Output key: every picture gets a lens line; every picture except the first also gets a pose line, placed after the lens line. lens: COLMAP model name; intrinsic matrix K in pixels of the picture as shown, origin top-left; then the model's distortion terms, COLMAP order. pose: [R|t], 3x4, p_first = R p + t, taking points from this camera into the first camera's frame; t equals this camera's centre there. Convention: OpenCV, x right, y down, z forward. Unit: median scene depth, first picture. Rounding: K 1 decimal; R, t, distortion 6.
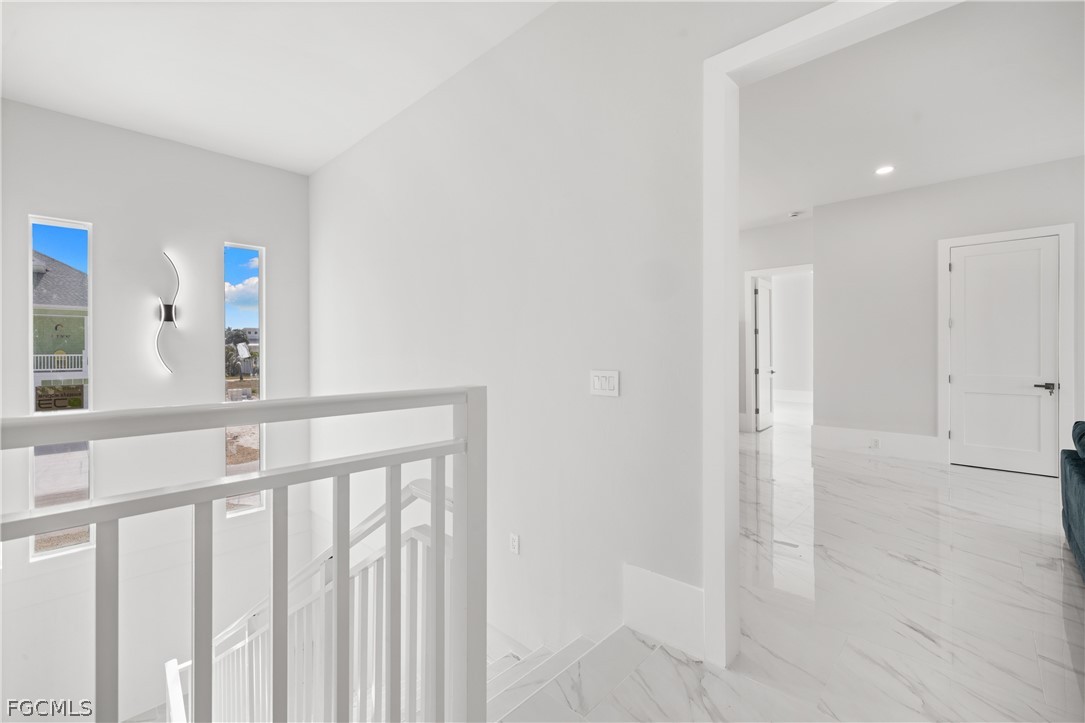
lens RADIAL K [[454.3, 0, 540.3], [0, 454.3, 349.0], [0, 0, 1]] dist [-0.000242, -0.000219]
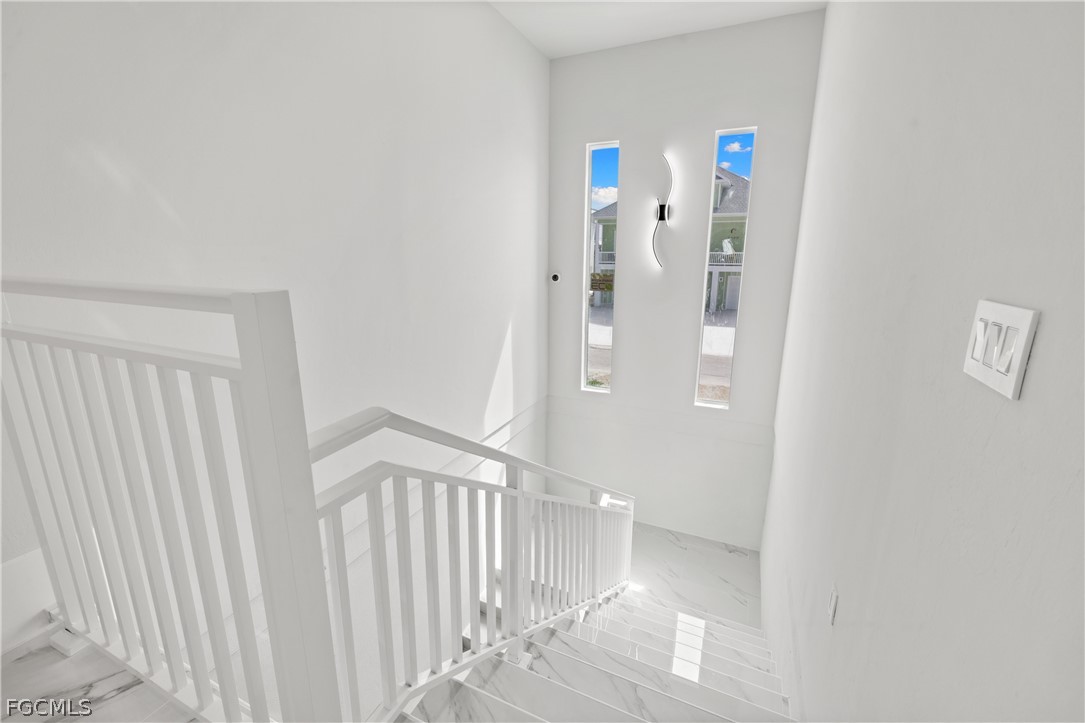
lens RADIAL K [[454.3, 0, 540.3], [0, 454.3, 349.0], [0, 0, 1]] dist [-0.000242, -0.000219]
pose [[0.336924, 0.203328, -0.919315, 0.170475], [0.001278, 0.976304, 0.216401, 0.006187], [0.941531, -0.074085, 0.328680, 0.330147]]
